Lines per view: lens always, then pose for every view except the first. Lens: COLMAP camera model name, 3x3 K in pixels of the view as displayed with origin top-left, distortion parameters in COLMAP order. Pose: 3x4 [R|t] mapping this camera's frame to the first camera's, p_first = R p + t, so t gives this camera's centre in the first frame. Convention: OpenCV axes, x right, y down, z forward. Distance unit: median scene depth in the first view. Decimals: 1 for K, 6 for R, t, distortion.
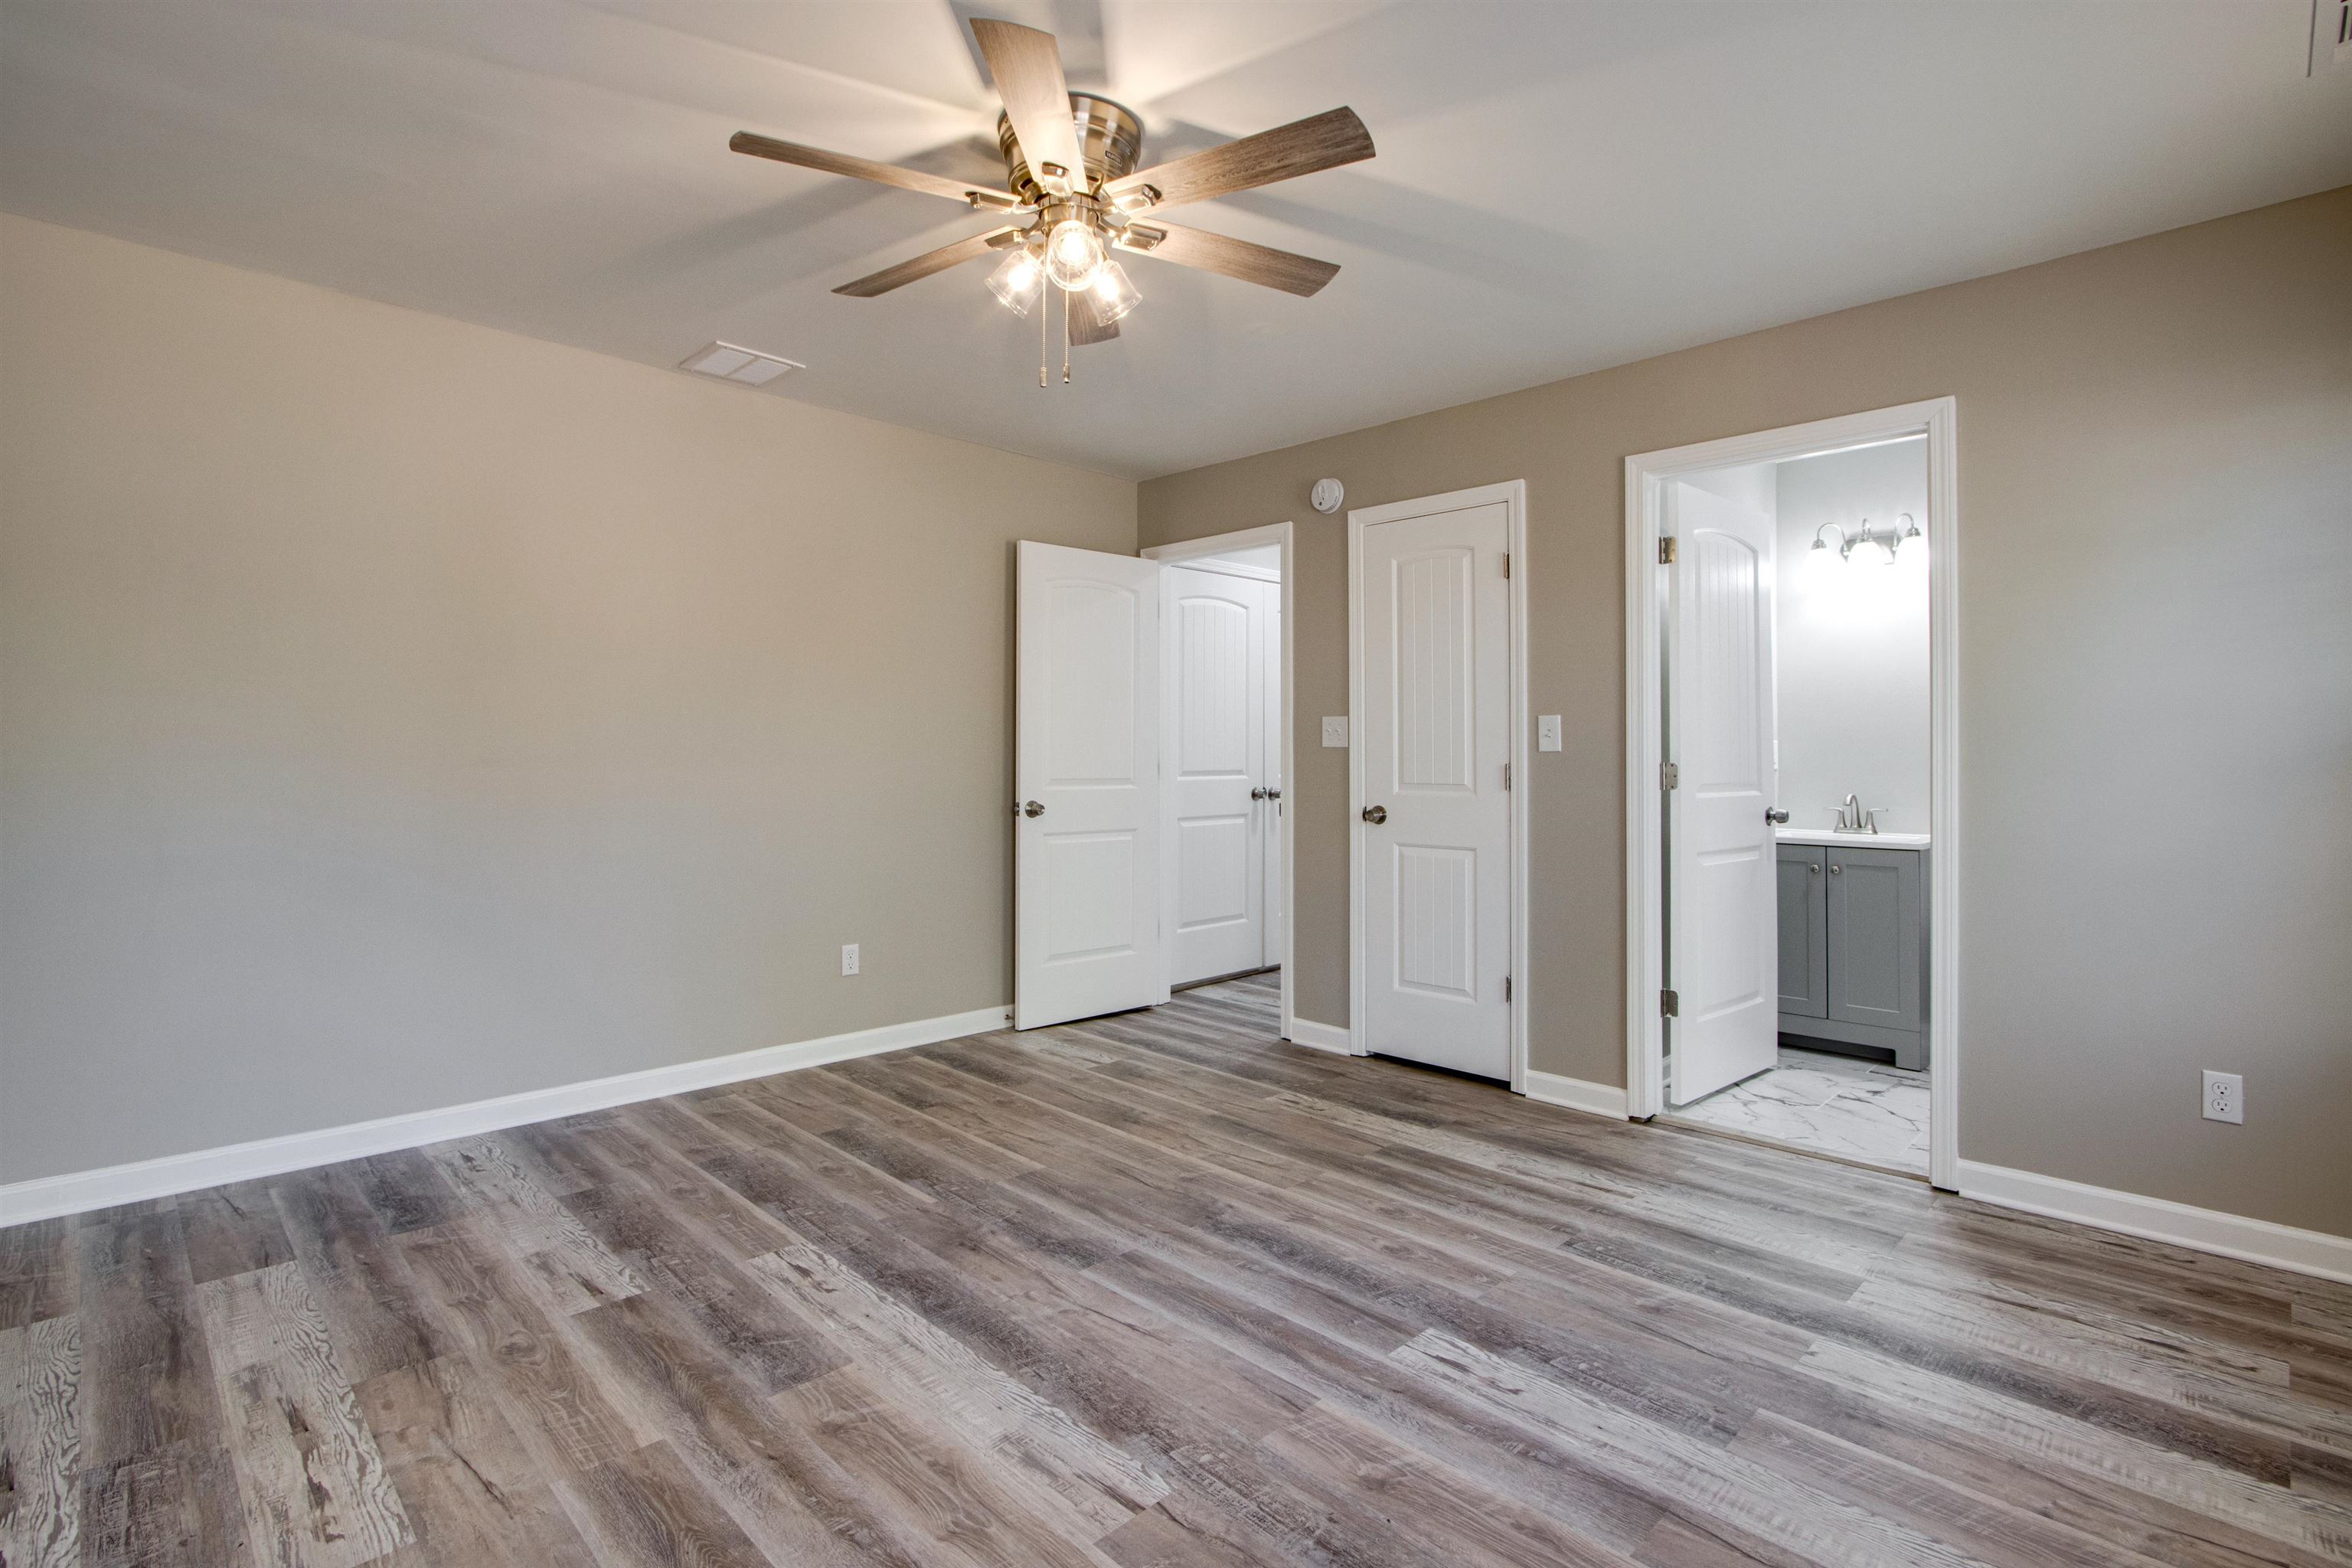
lens RADIAL K [[1123.3, 0, 1184.8], [0, 1123.3, 745.9], [0, 0, 1]] dist [-0.011107, 0.000256]
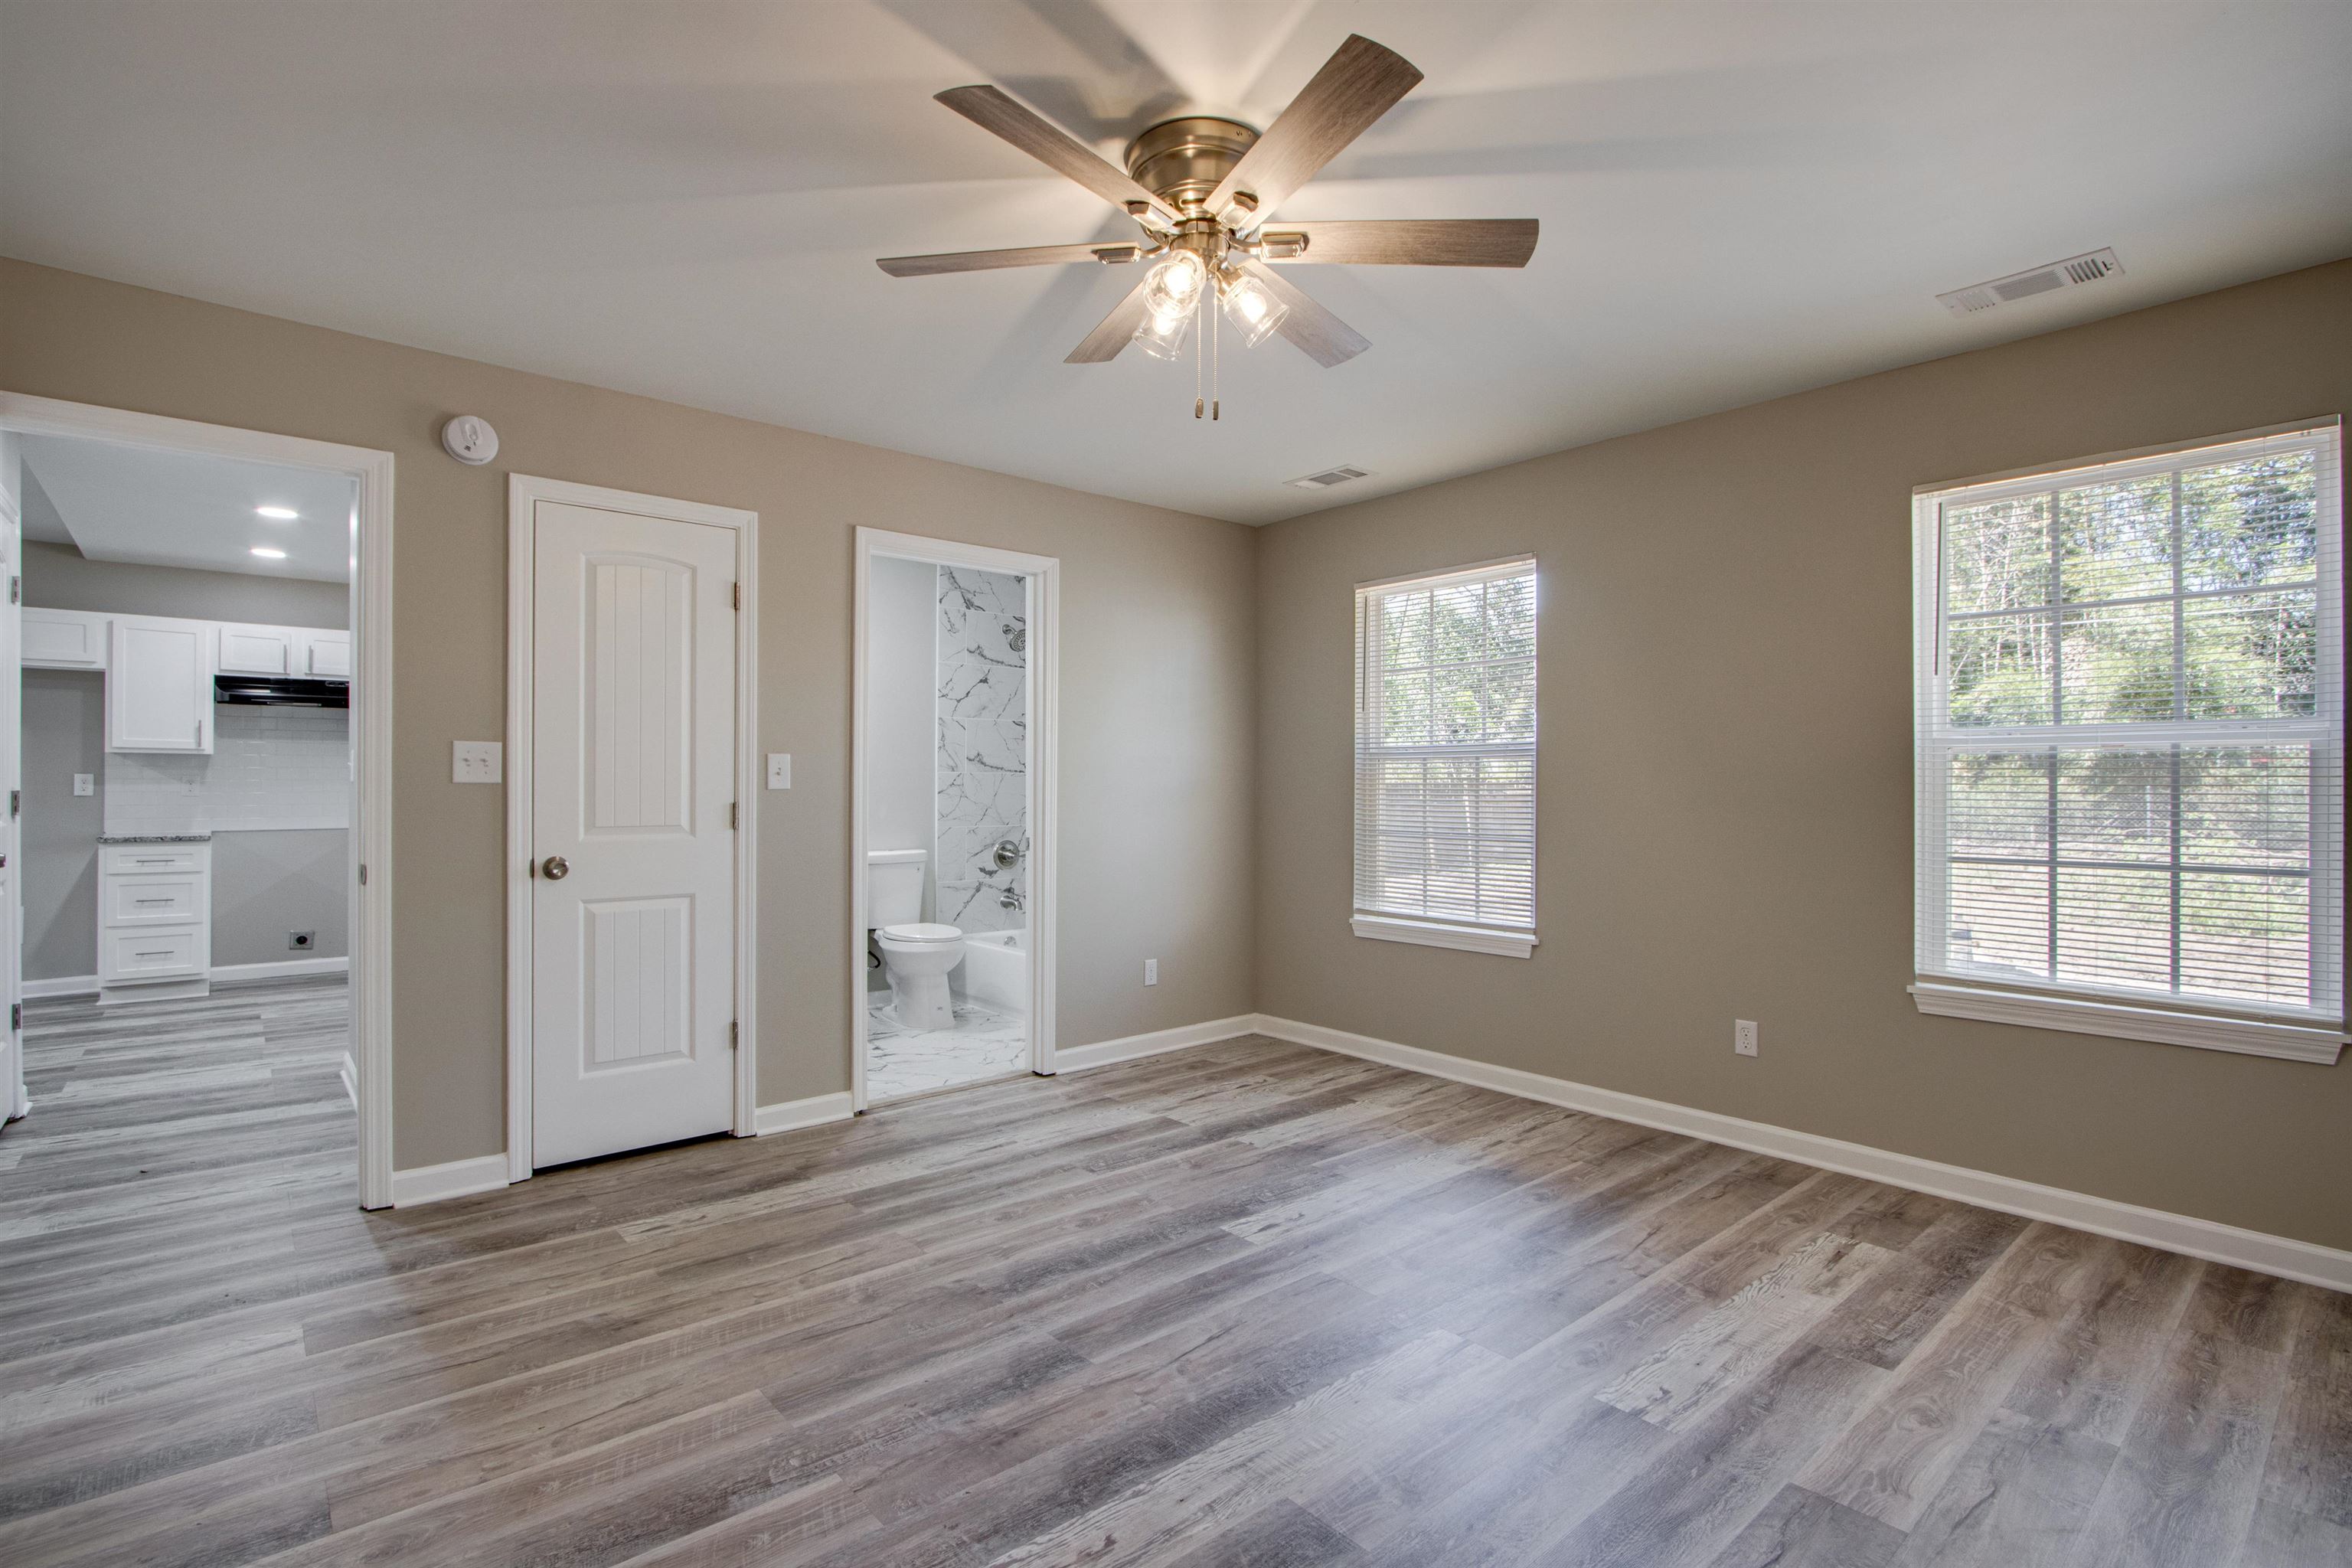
lens RADIAL K [[1093.0, 0, 1158.3], [0, 1093.0, 790.3], [0, 0, 1]] dist [-0.014991, 0.000351]
pose [[0.080881, -0.002549, 0.996721, -0.928708], [-0.010499, 0.999939, 0.003409, -0.001330], [-0.996668, -0.010741, 0.080849, 0.841461]]
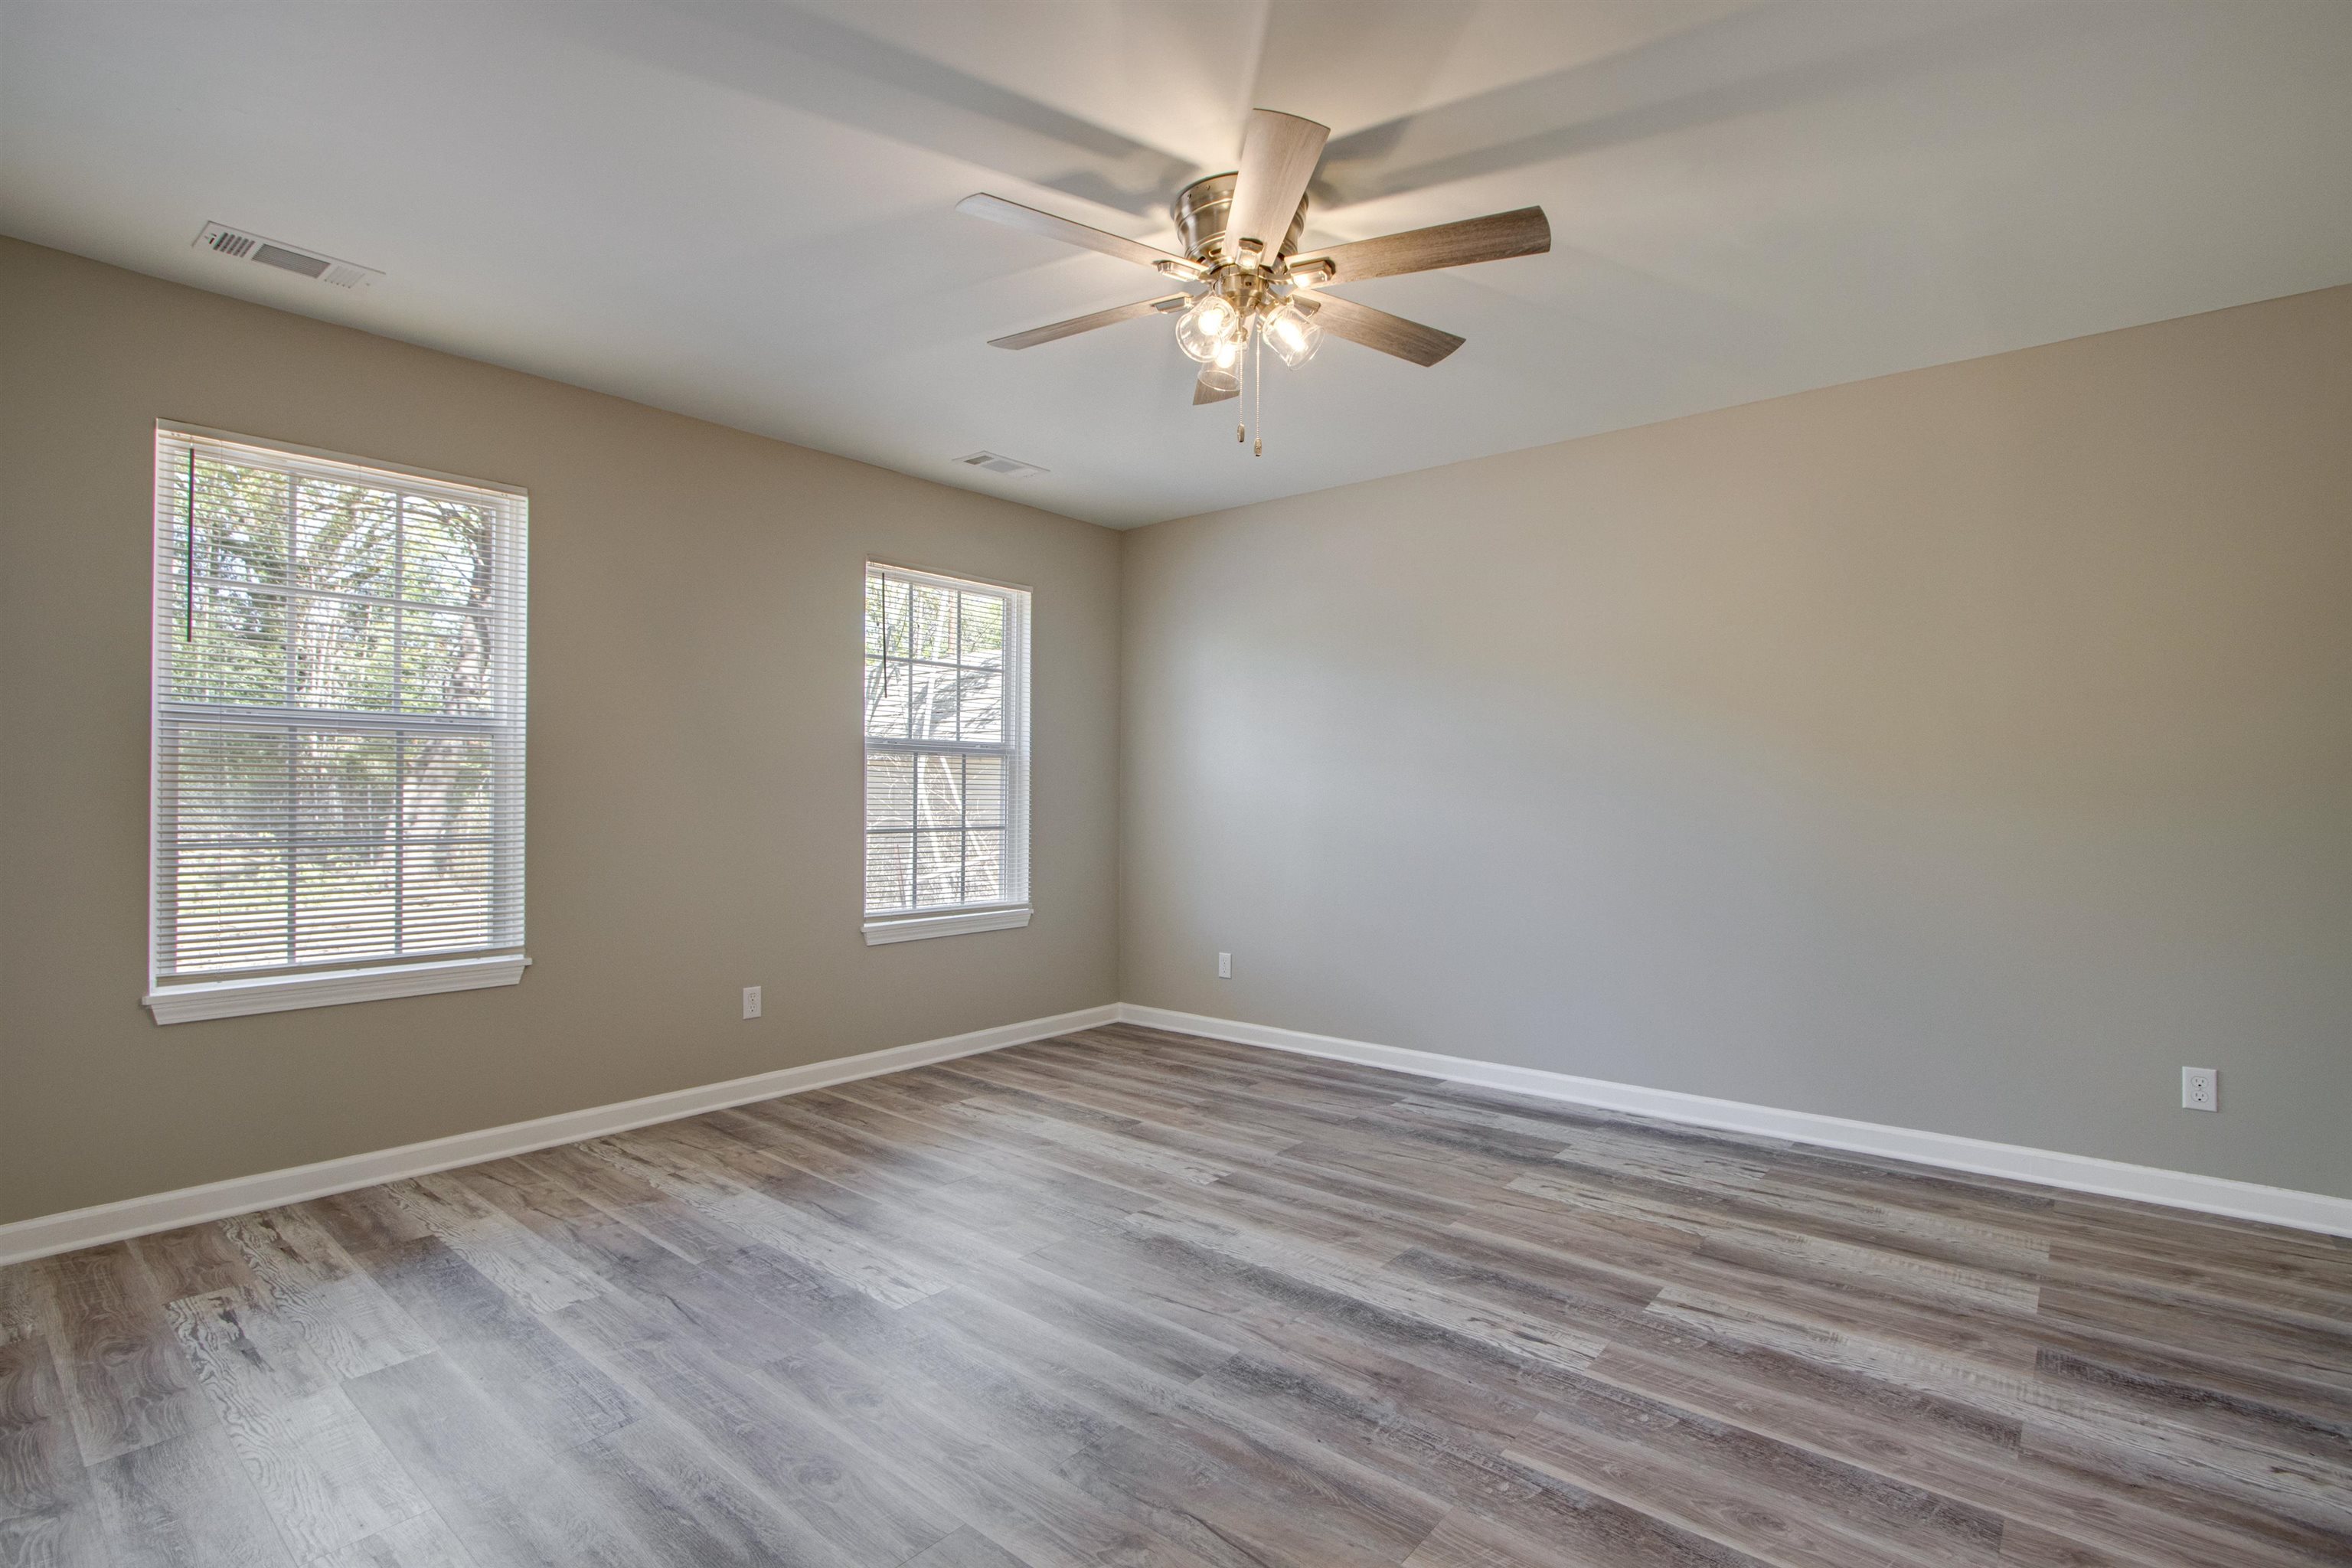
lens RADIAL K [[1100.5, 0, 1176.0], [0, 1100.5, 784.0], [0, 0, 1]] dist [-0.012746, -0.000695]
pose [[-0.996889, -0.009780, -0.078211, 0.031172], [-0.008588, 0.999842, -0.015568, 0.018622], [0.078351, -0.014848, -0.996815, 1.811718]]
